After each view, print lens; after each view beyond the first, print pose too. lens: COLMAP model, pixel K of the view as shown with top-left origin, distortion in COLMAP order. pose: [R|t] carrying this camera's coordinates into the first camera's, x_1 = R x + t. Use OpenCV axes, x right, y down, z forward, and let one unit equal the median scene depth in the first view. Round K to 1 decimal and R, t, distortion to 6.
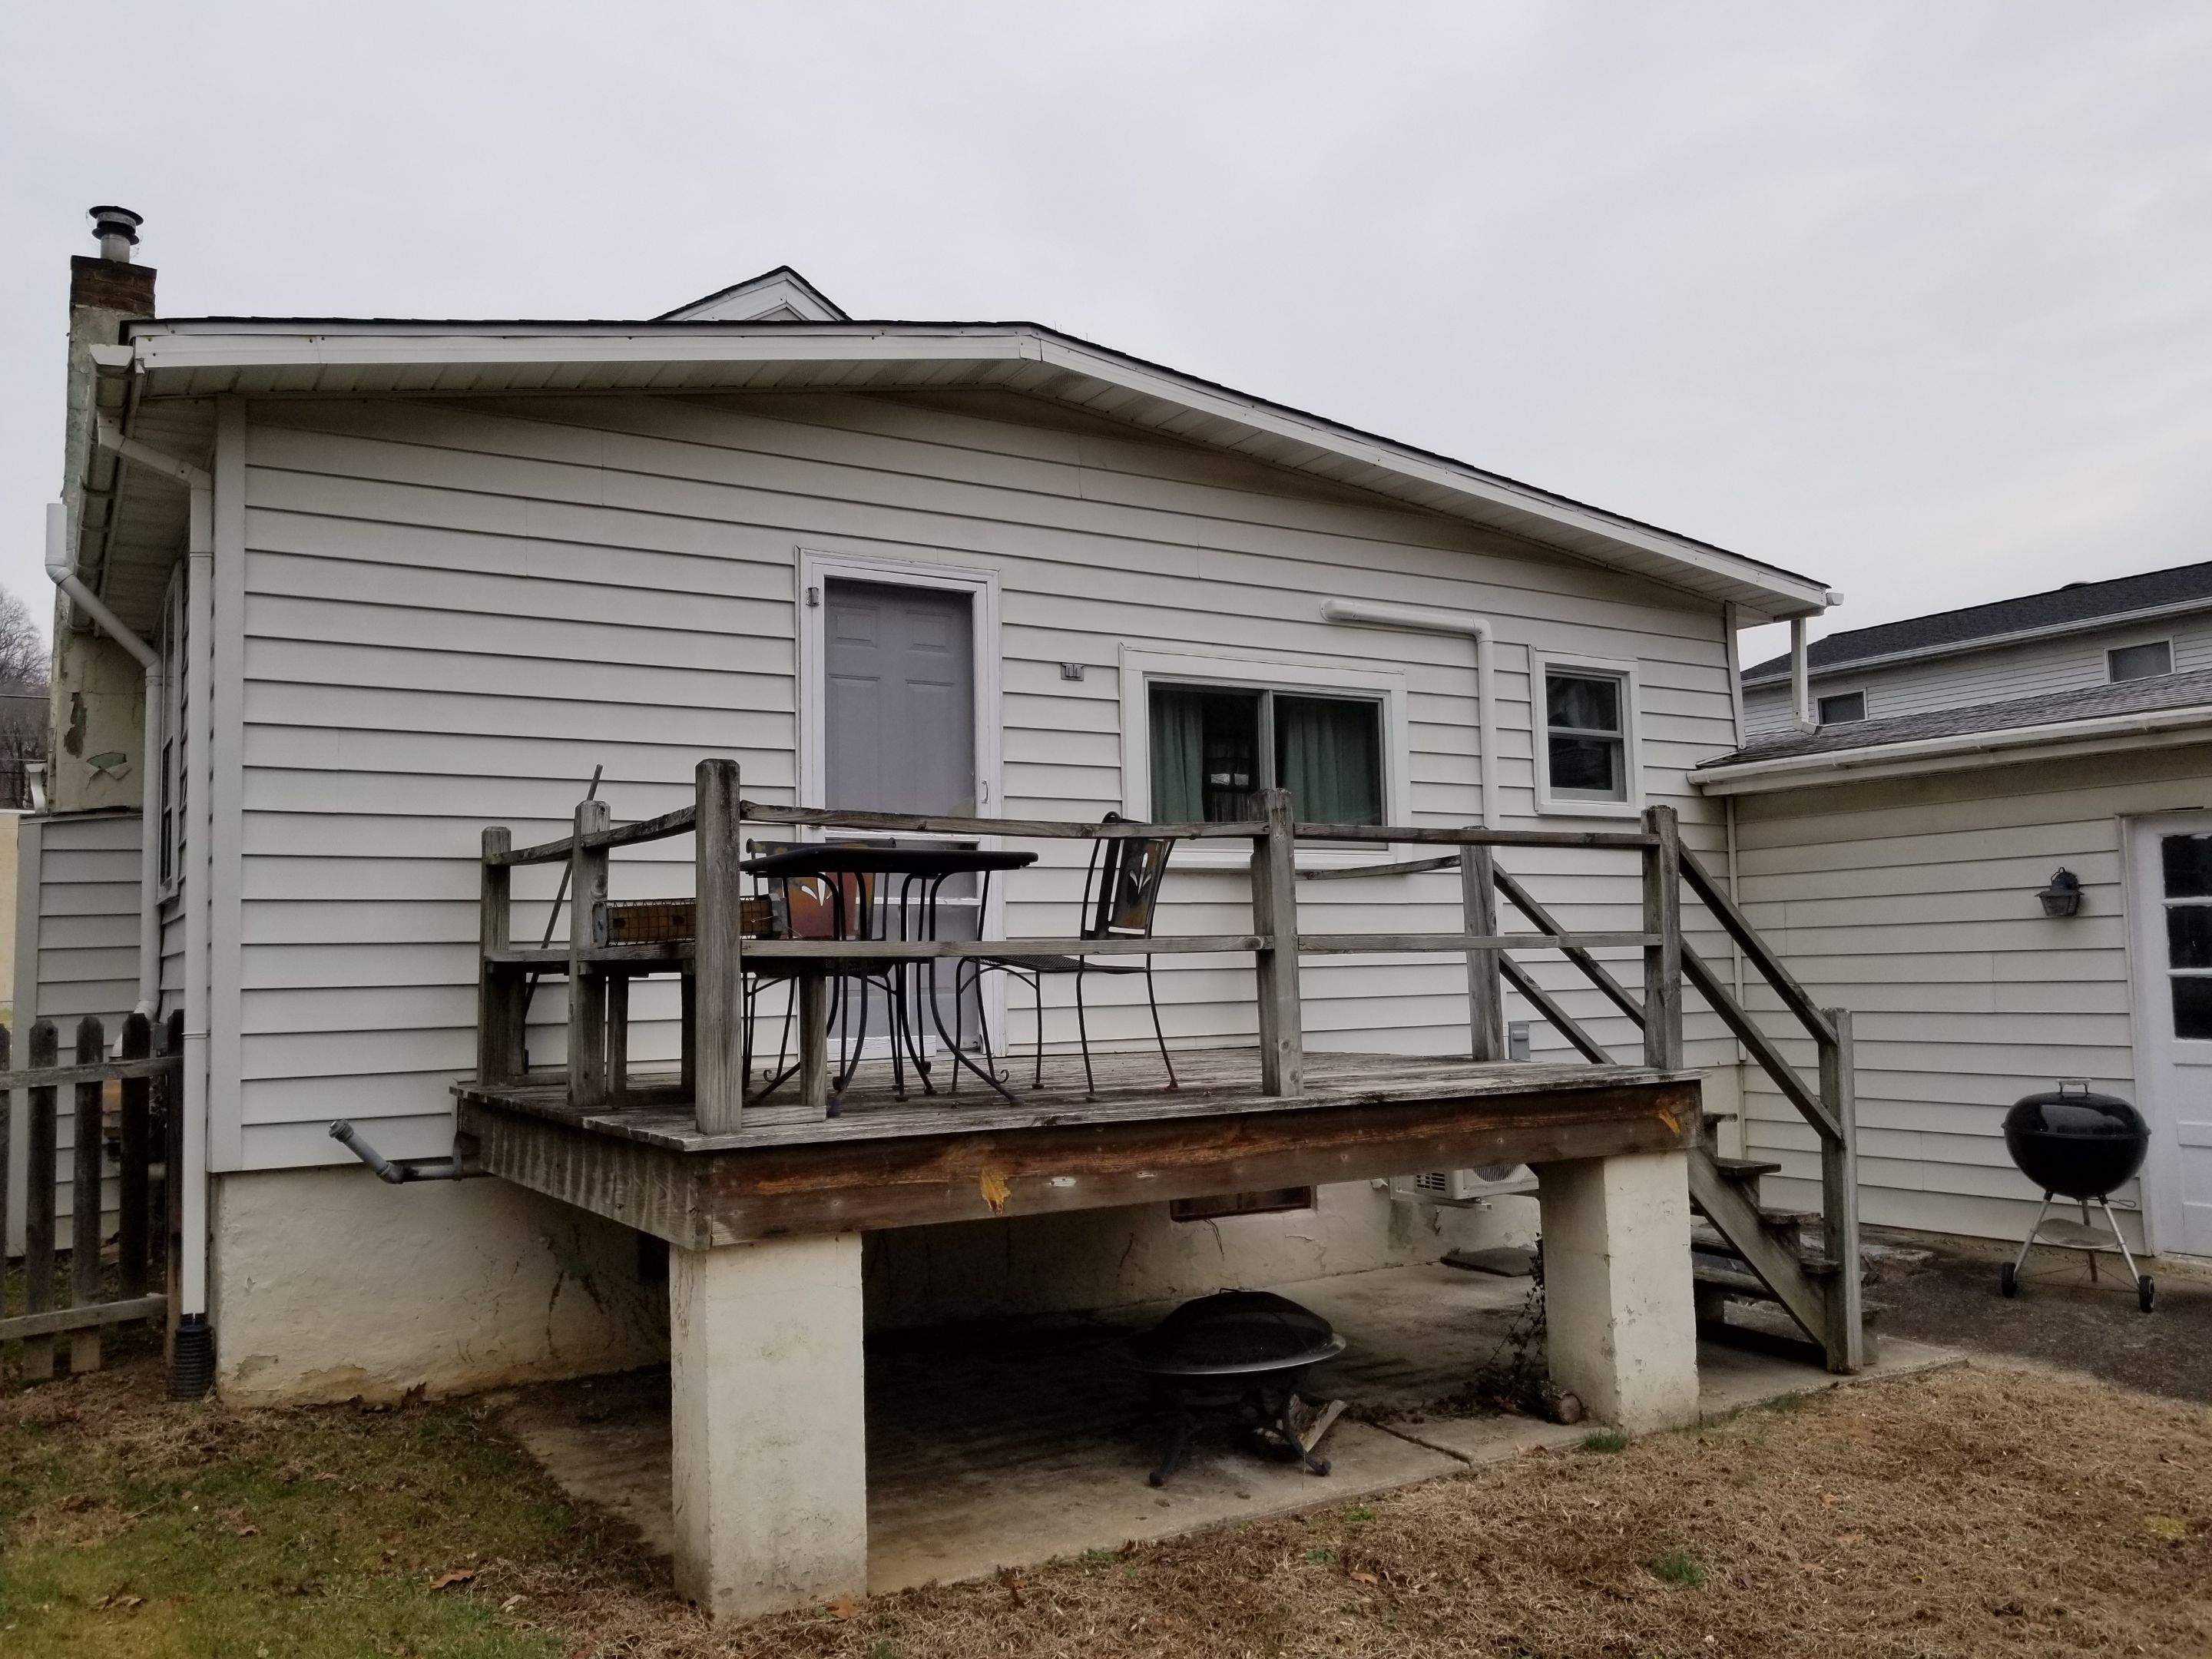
lens RADIAL K [[1731.2, 0, 1106.0], [0, 1731.2, 829.5], [0, 0, 1]] dist [-0.004132, 0.010679]
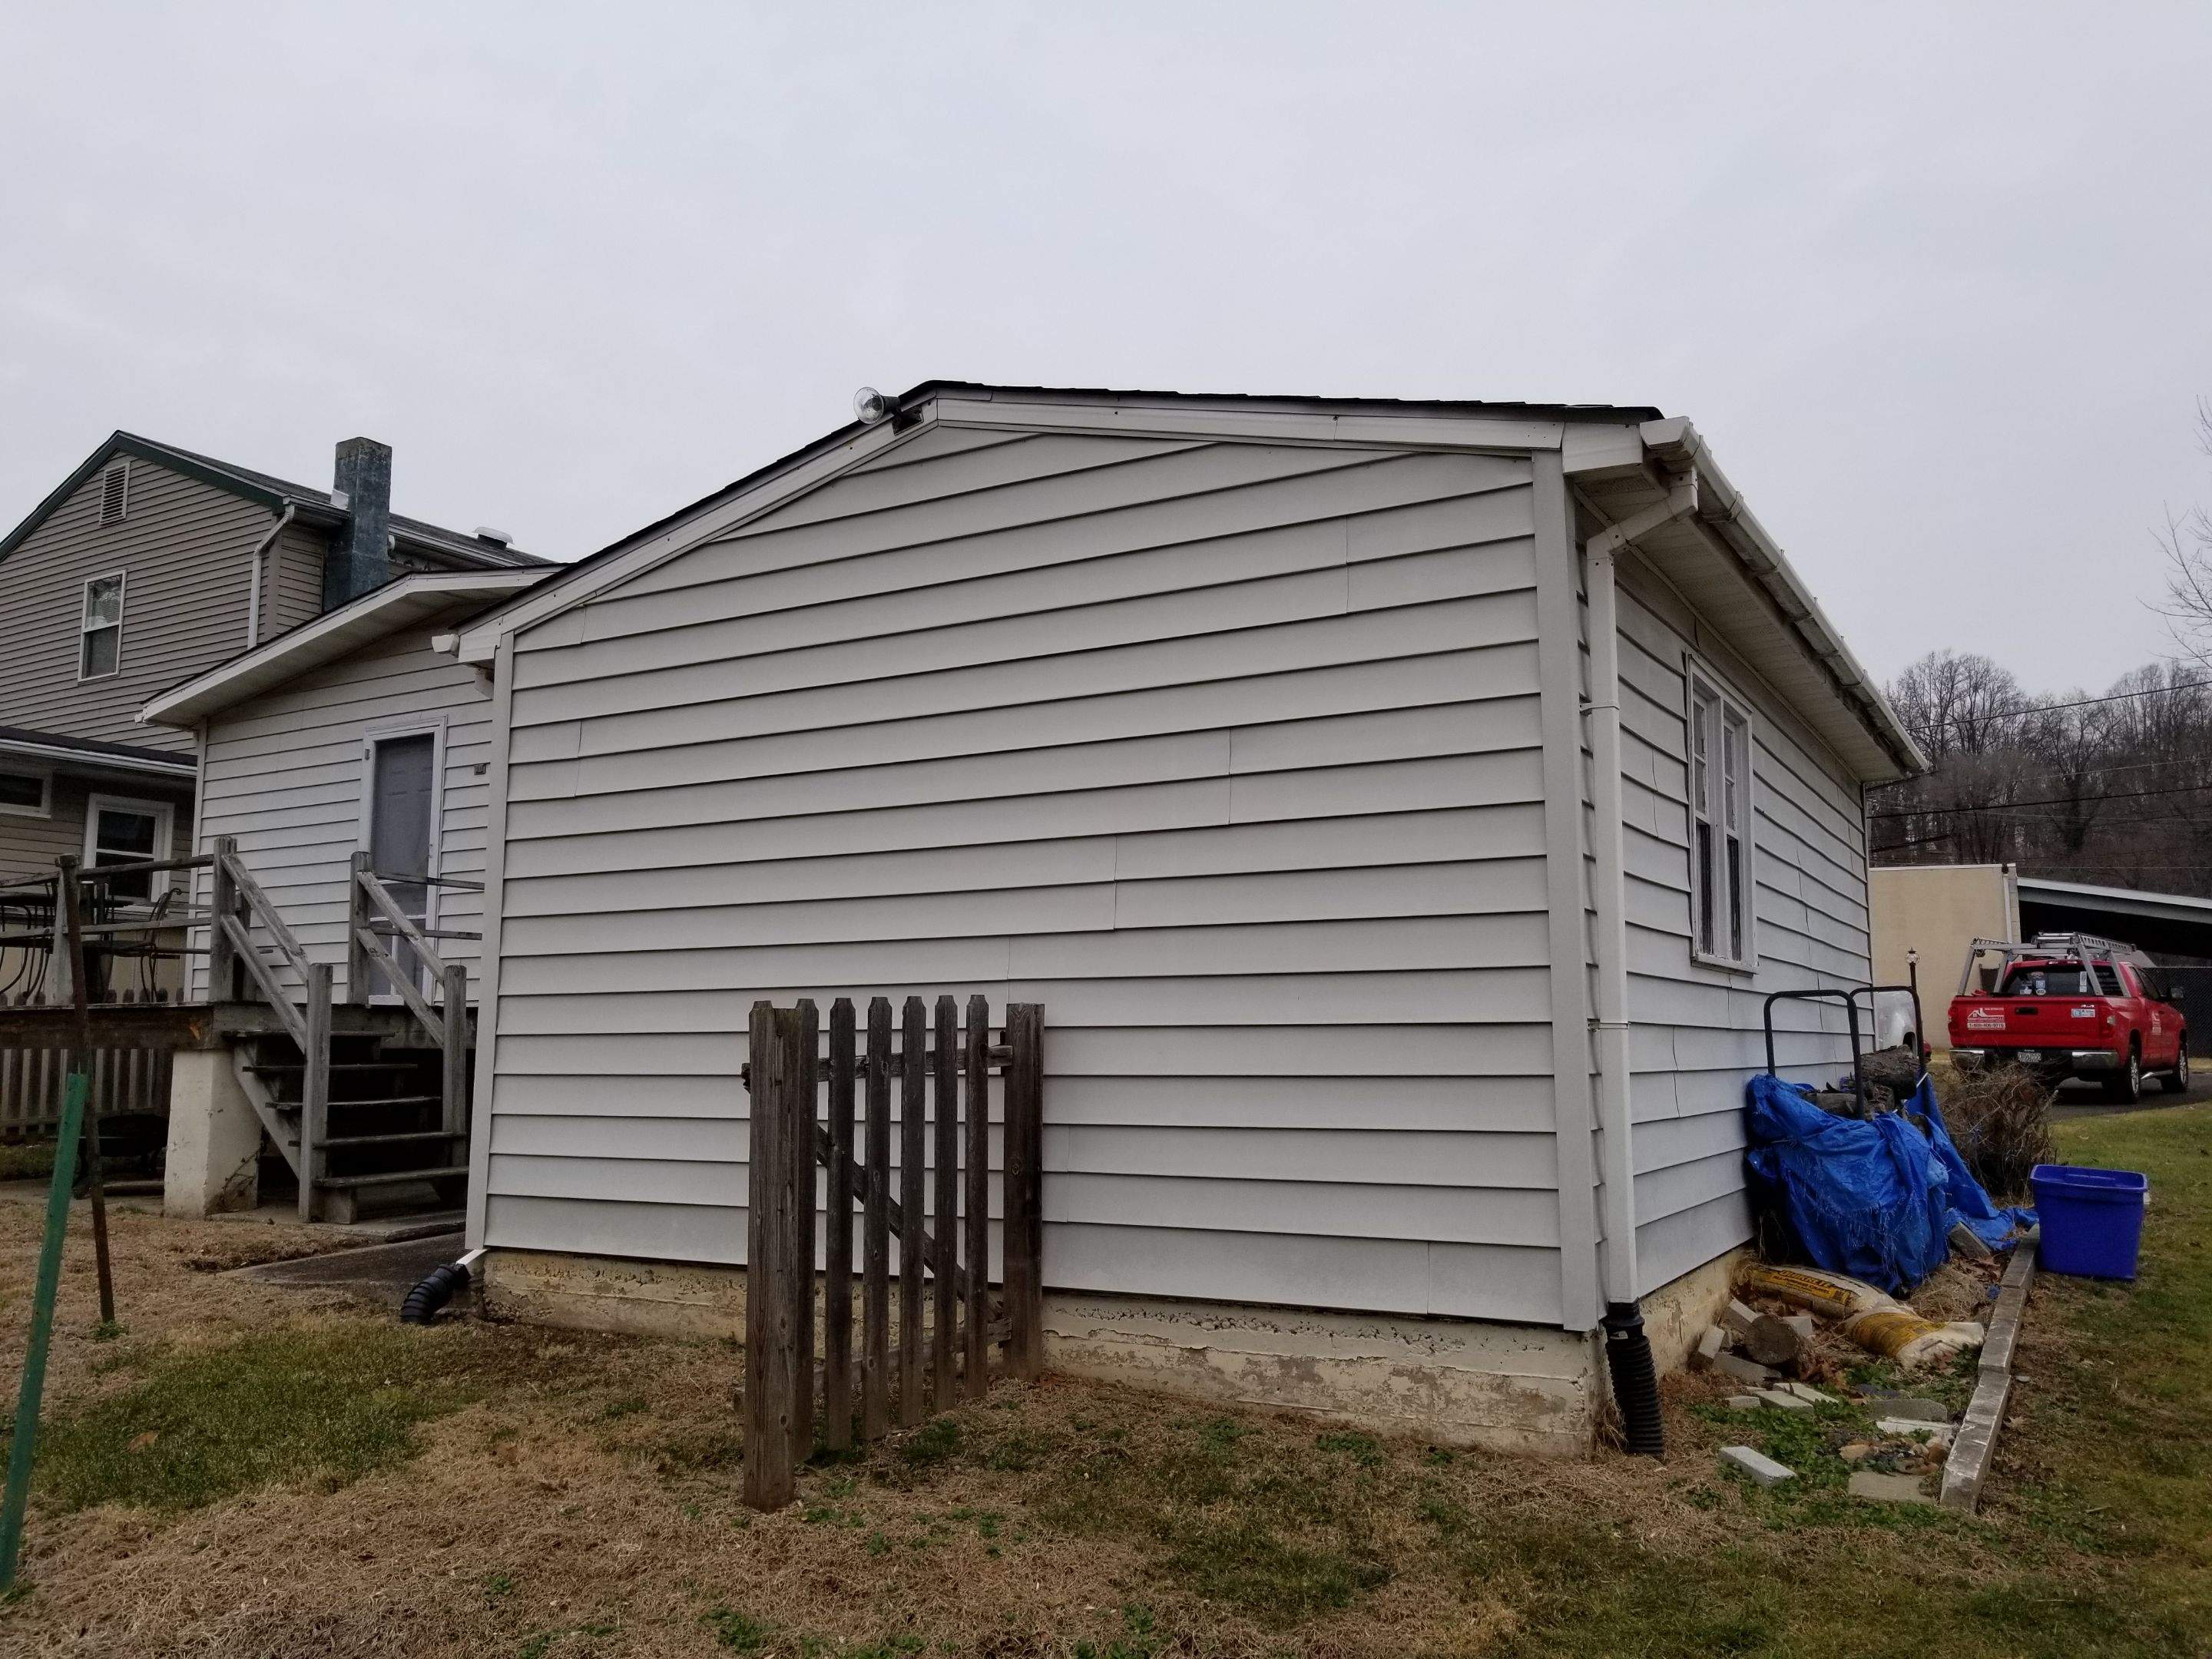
lens RADIAL K [[1731.2, 0, 1106.0], [0, 1731.2, 829.5], [0, 0, 1]] dist [-0.004132, 0.010679]
pose [[0.462420, -0.093822, -0.881683, 1.009422], [0.062573, 0.995360, -0.073101, 0.071474], [0.884450, -0.021366, 0.466145, 0.470790]]
